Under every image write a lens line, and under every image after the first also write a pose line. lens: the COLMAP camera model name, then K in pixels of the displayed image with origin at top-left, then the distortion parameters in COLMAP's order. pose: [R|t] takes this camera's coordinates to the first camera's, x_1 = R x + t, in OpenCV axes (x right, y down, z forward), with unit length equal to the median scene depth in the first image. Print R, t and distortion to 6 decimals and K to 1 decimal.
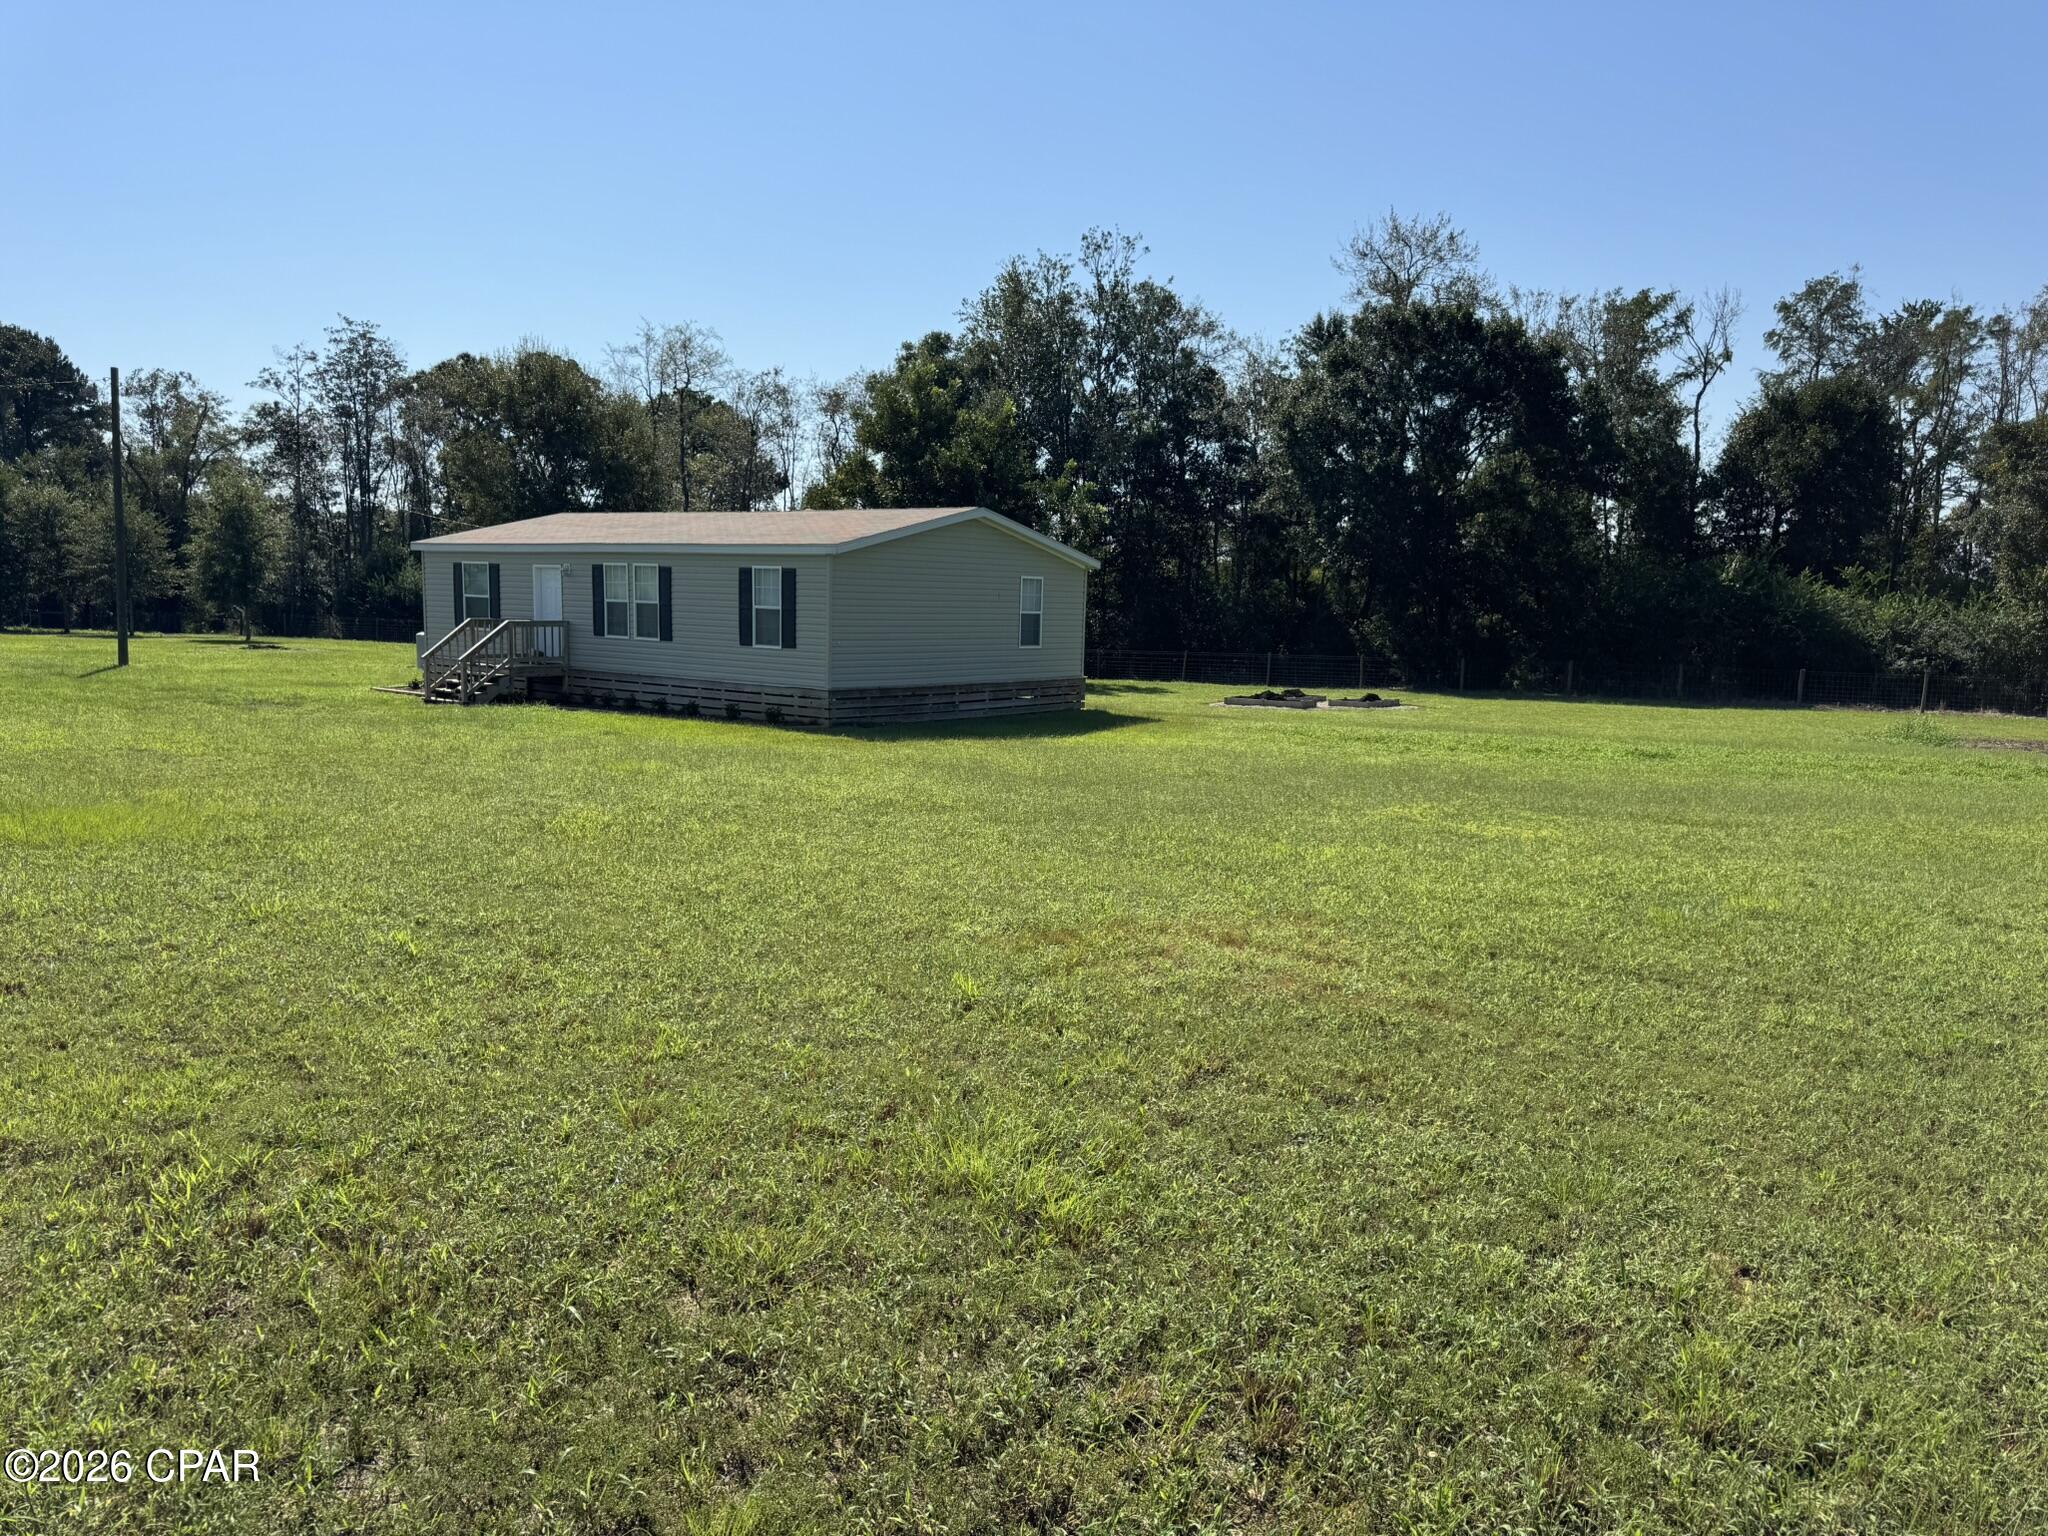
lens RADIAL K [[1466.3, 0, 1021.3], [0, 1466.3, 774.2], [0, 0, 1]] dist [0.019527, -0.003223]
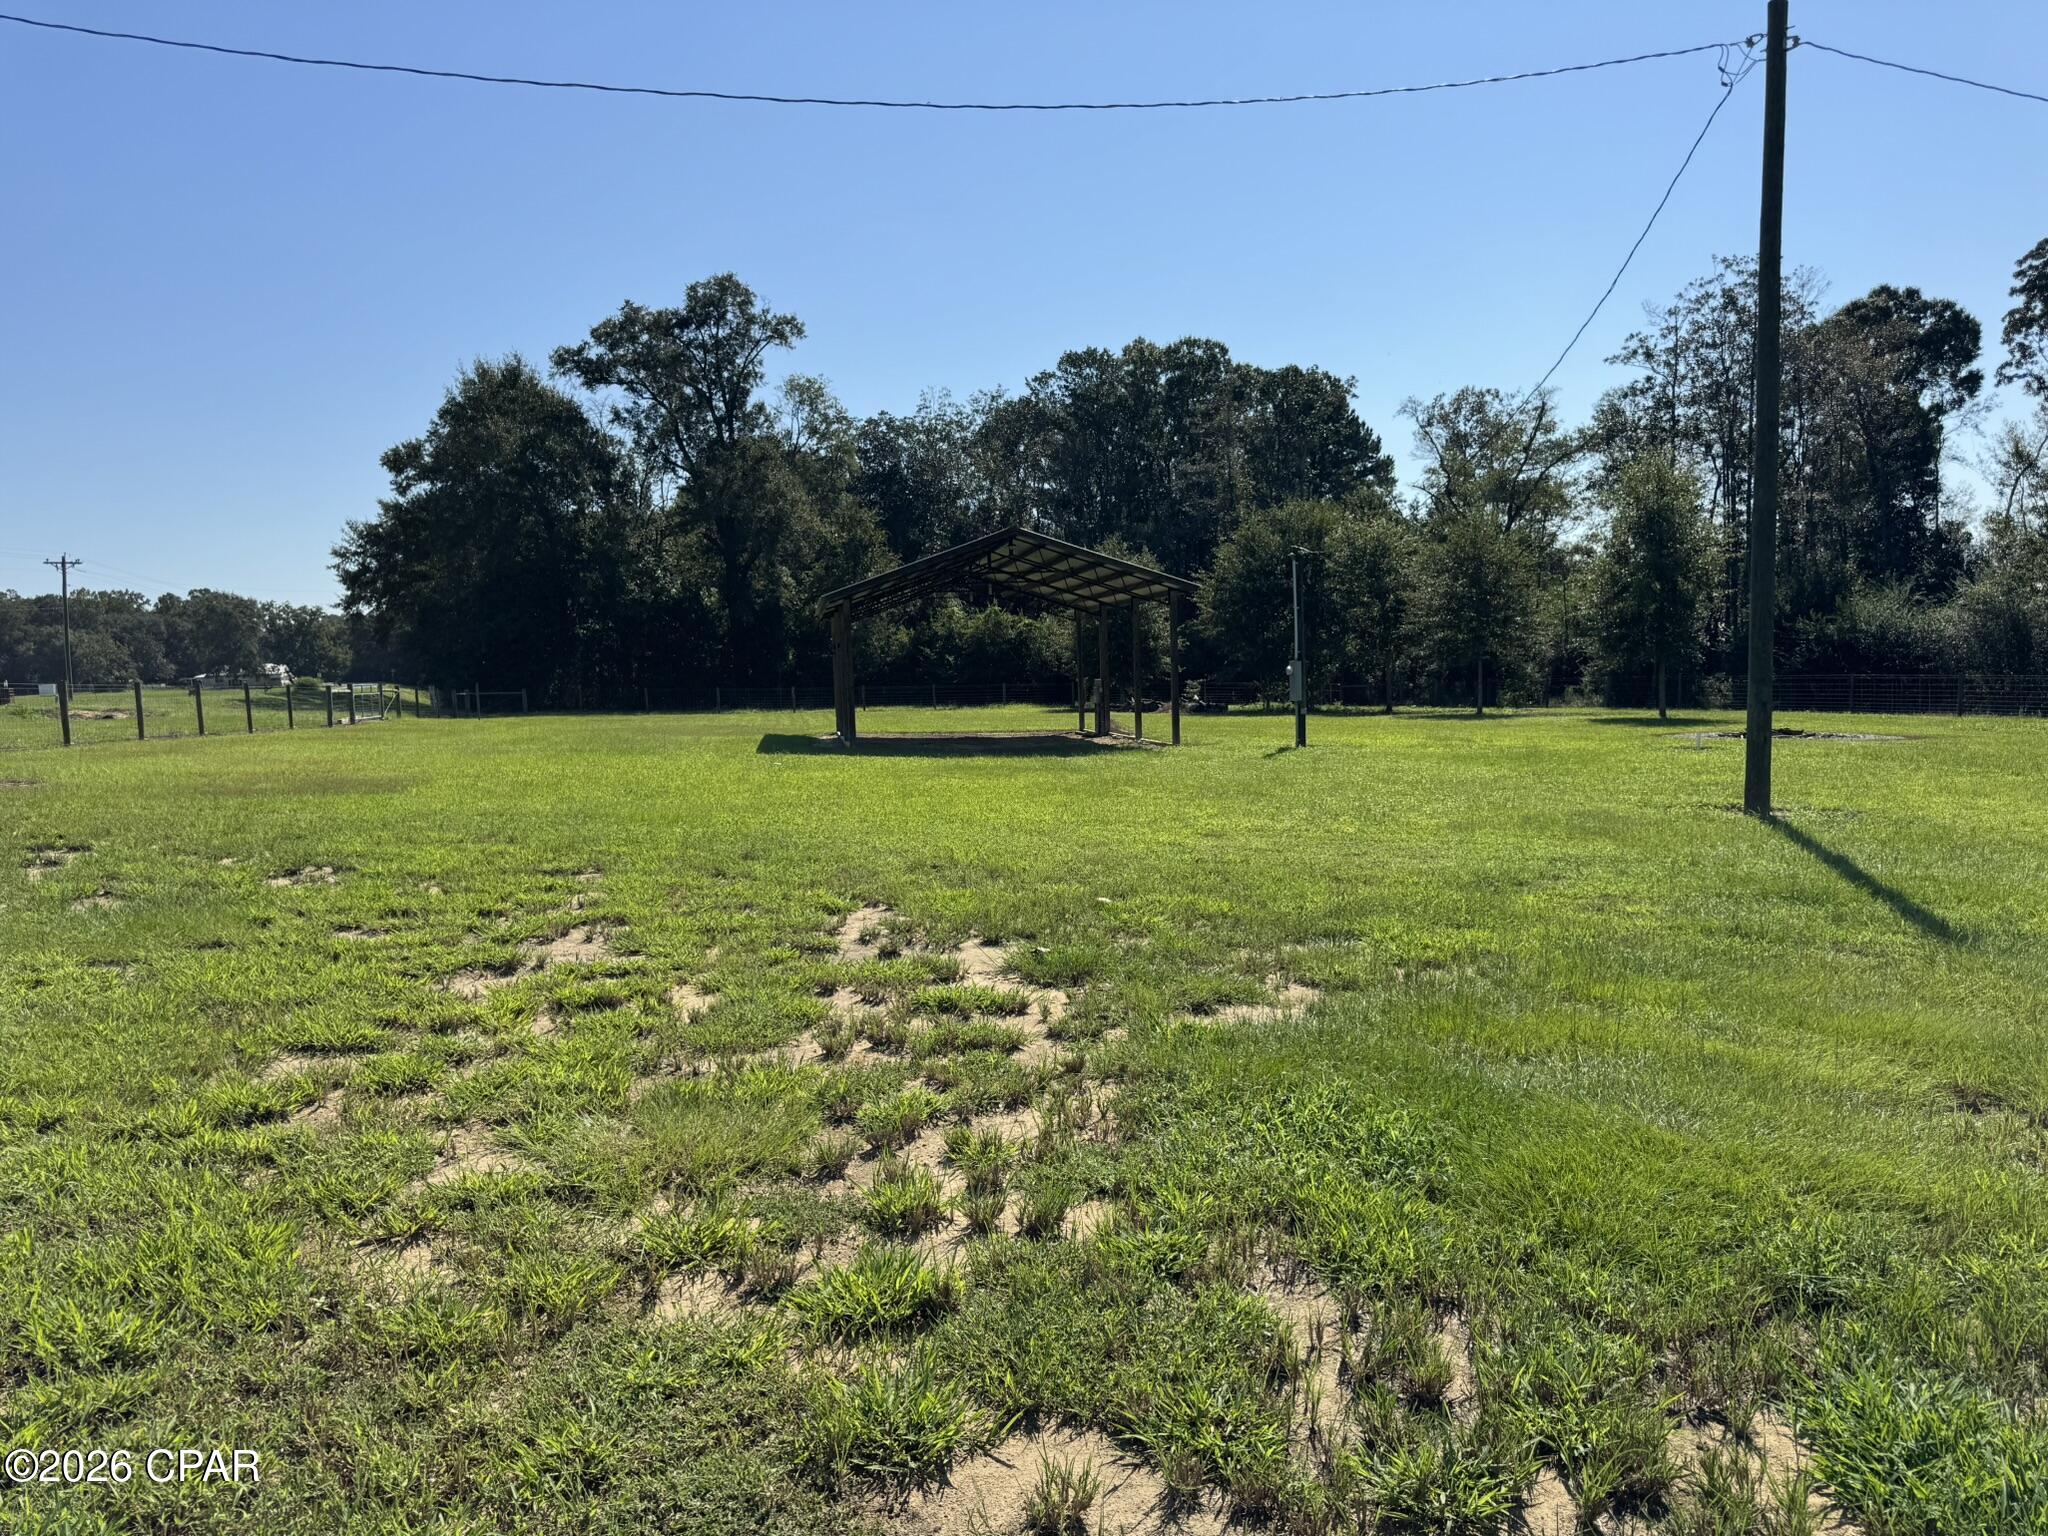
lens RADIAL K [[1466.3, 0, 1019.9], [0, 1466.3, 774.3], [0, 0, 1]] dist [0.019527, -0.003223]
pose [[0.724700, 0.012594, -0.688949, -0.233355], [-0.041357, 0.998825, -0.025245, -0.032639], [0.687822, 0.046788, 0.724370, 0.290276]]
